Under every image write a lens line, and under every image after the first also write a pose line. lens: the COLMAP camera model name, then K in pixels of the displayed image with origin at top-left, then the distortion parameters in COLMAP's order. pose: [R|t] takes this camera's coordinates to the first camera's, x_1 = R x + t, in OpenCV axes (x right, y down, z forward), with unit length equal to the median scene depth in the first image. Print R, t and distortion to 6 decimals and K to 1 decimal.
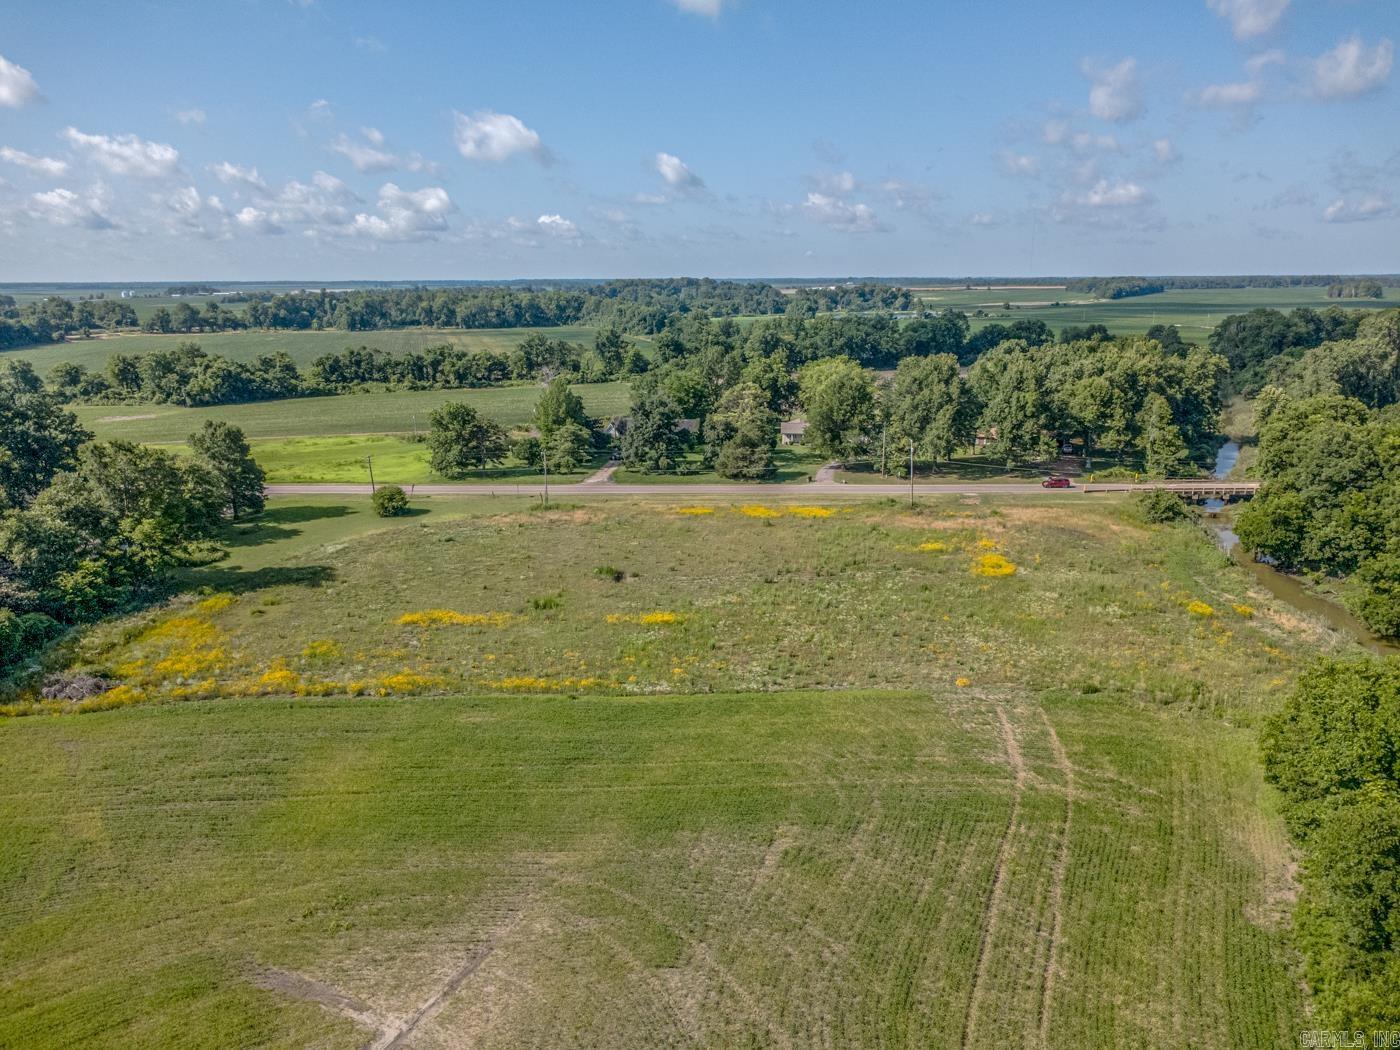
lens RADIAL K [[985.9, 0, 703.8], [0, 985.9, 529.0], [0, 0, 1]] dist [0.005456, 0.002690]
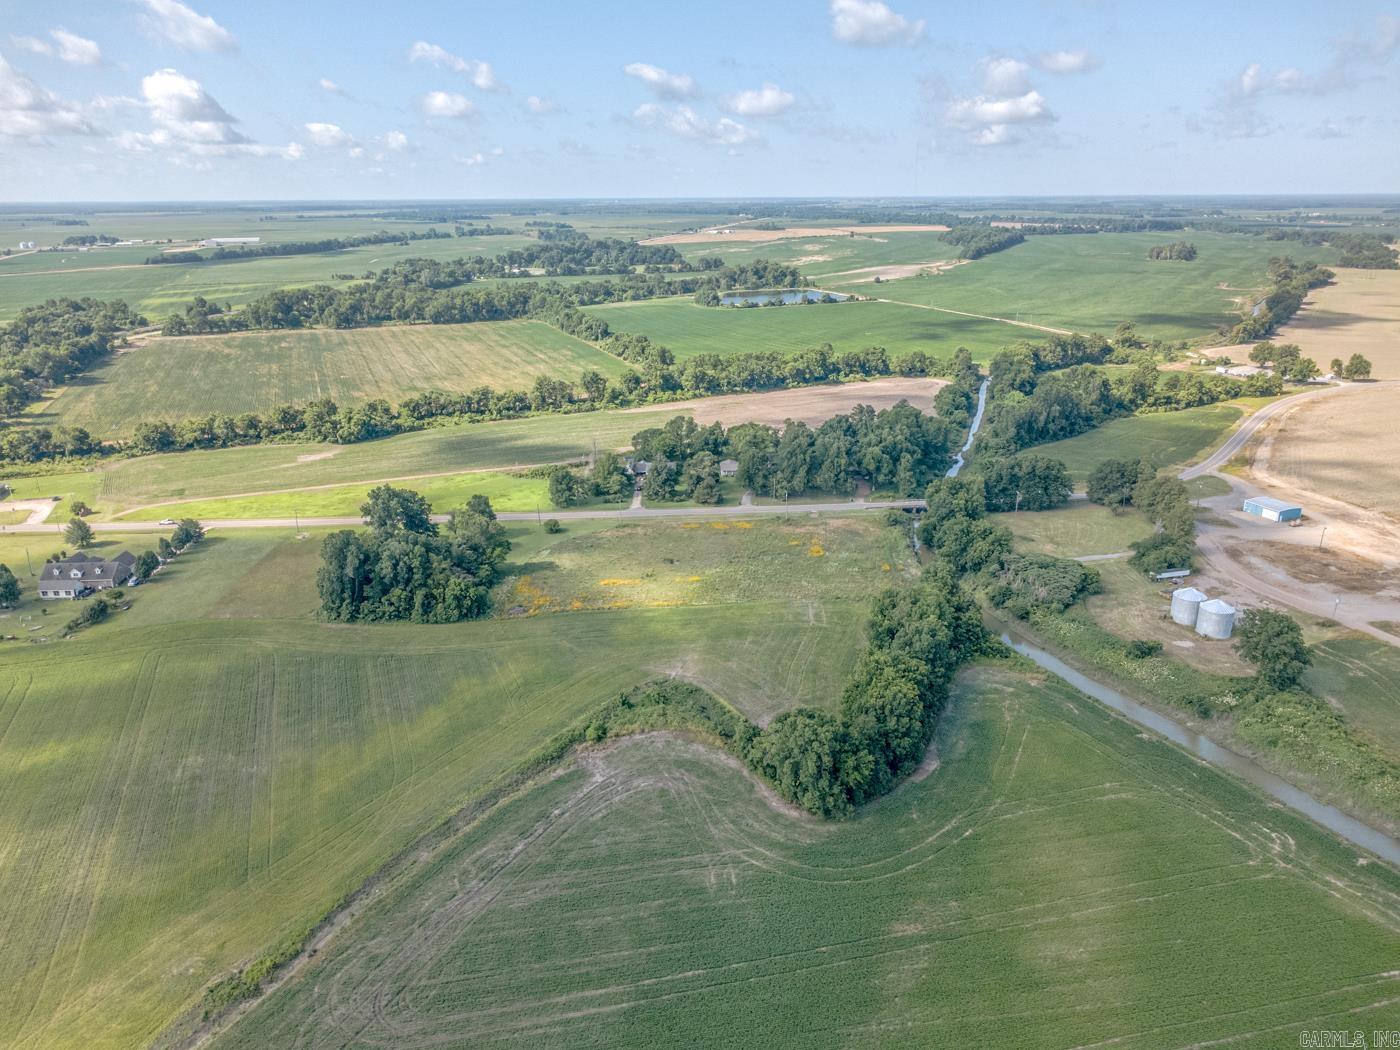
lens RADIAL K [[995.4, 0, 700.0], [0, 995.4, 525.0], [0, 0, 1]] dist [-0.001064, 0.000681]
pose [[0.994656, -0.033680, 0.097596, -0.132485], [0.026460, 0.996881, 0.074352, -0.119132], [-0.099795, -0.071372, 0.992445, -0.785230]]
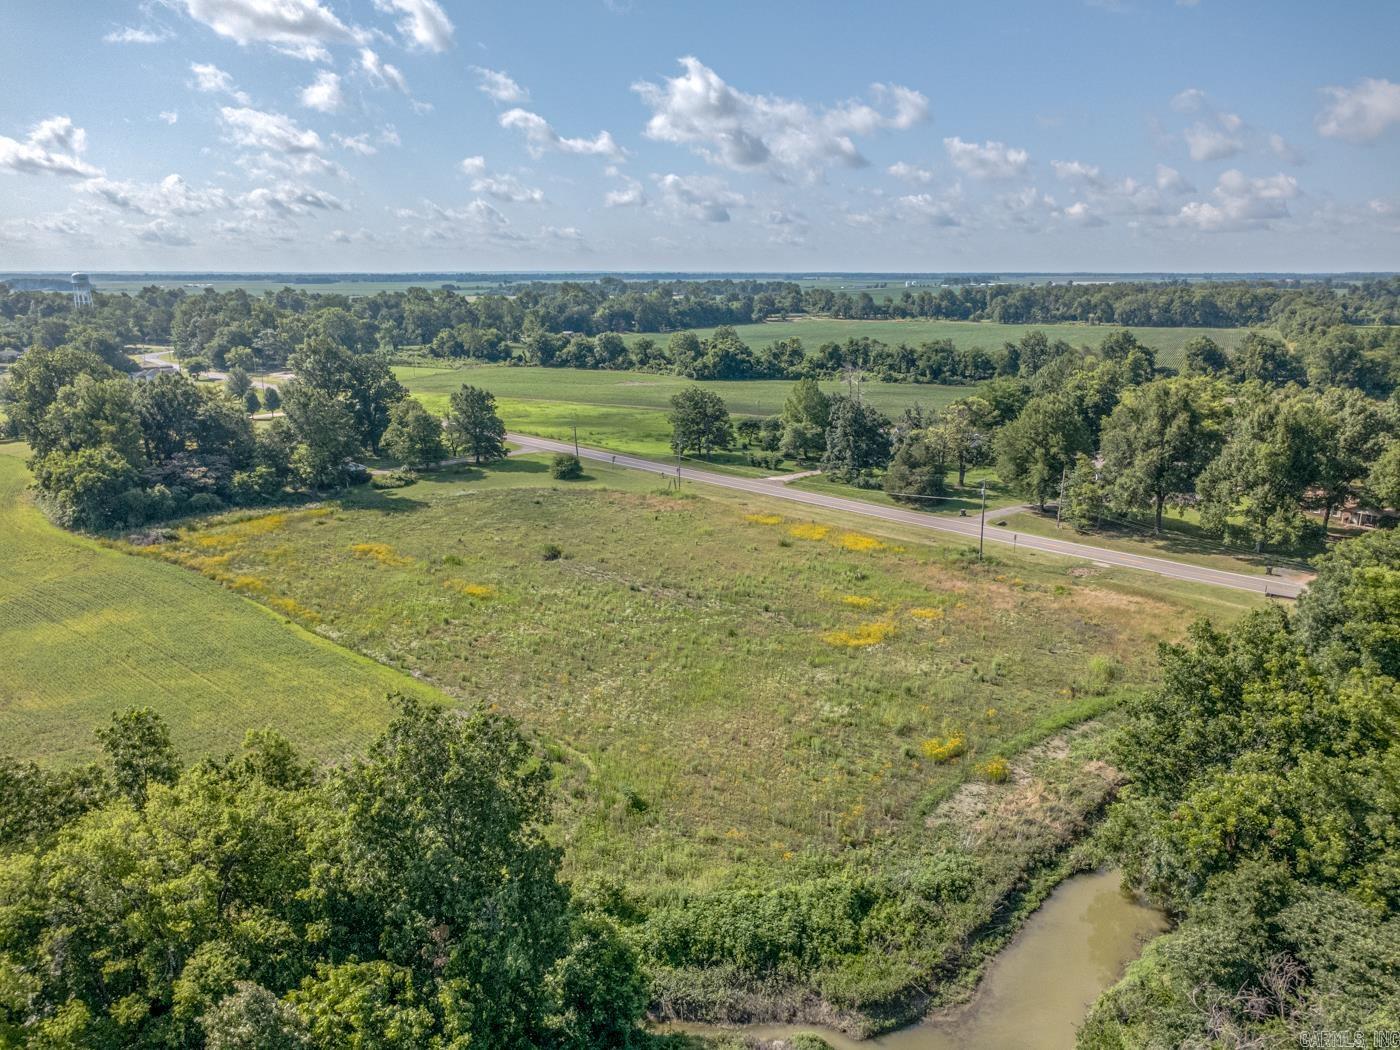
lens RADIAL K [[985.9, 0, 703.8], [0, 985.9, 529.0], [0, 0, 1]] dist [0.005456, 0.002690]
pose [[0.727810, 0.179224, -0.661945, 0.370690], [-0.174516, 0.981872, 0.073965, -0.044481], [0.663202, 0.061688, 0.745894, 0.161061]]
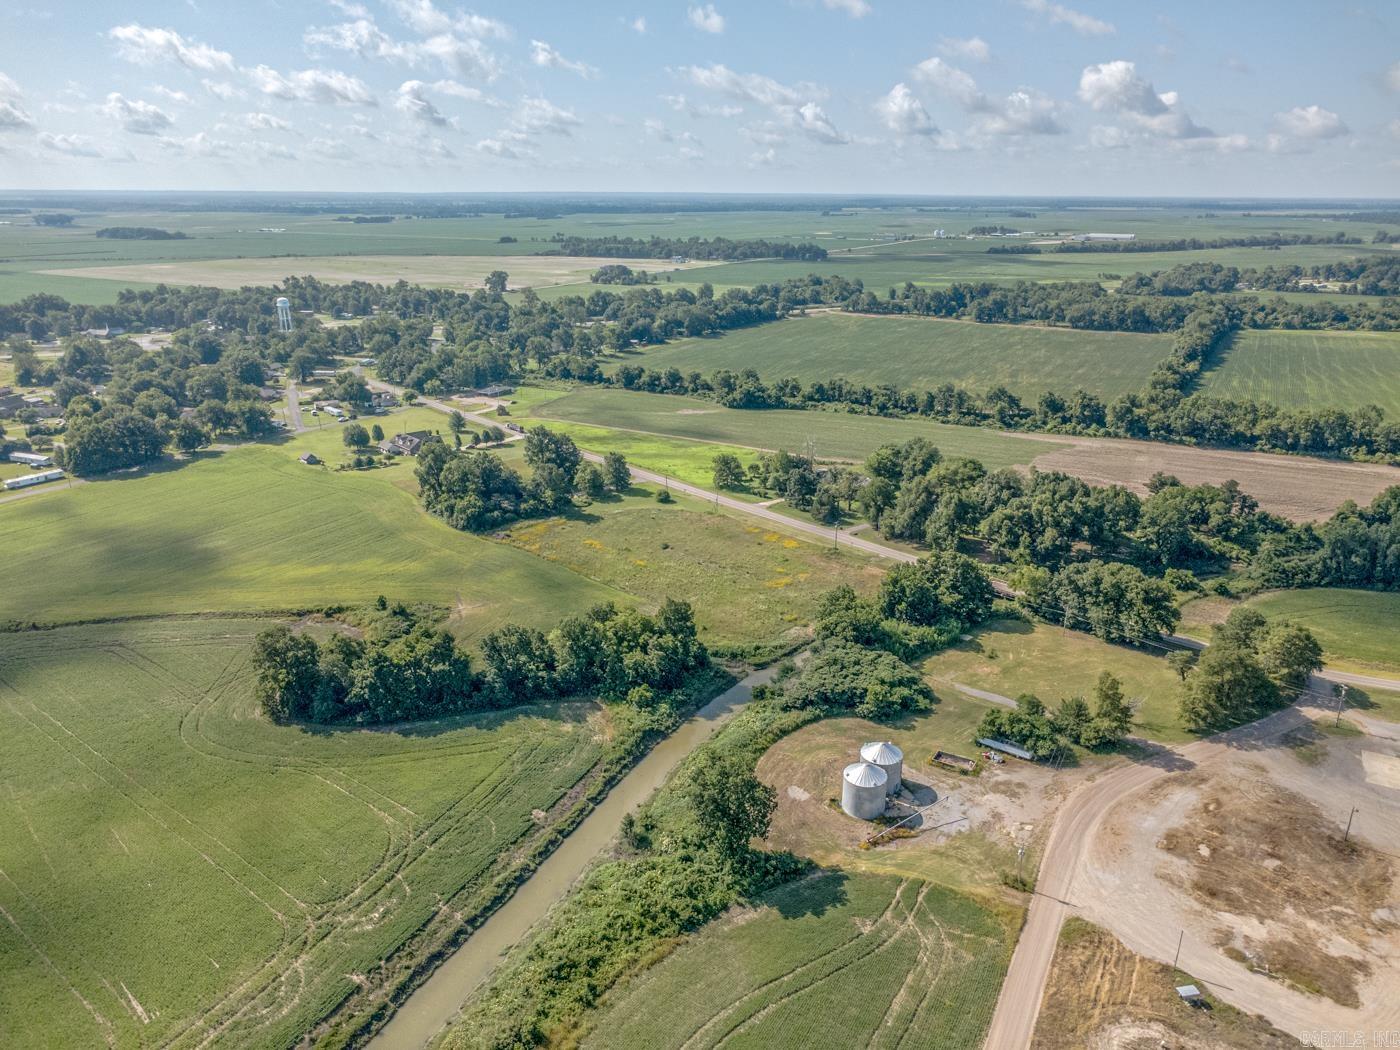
lens RADIAL K [[985.9, 0, 703.8], [0, 985.9, 529.0], [0, 0, 1]] dist [0.005456, 0.002690]
pose [[0.700430, 0.241616, -0.671580, 0.893785], [-0.185350, 0.970250, 0.155756, -0.220808], [0.689233, 0.015381, 0.724376, -0.434103]]
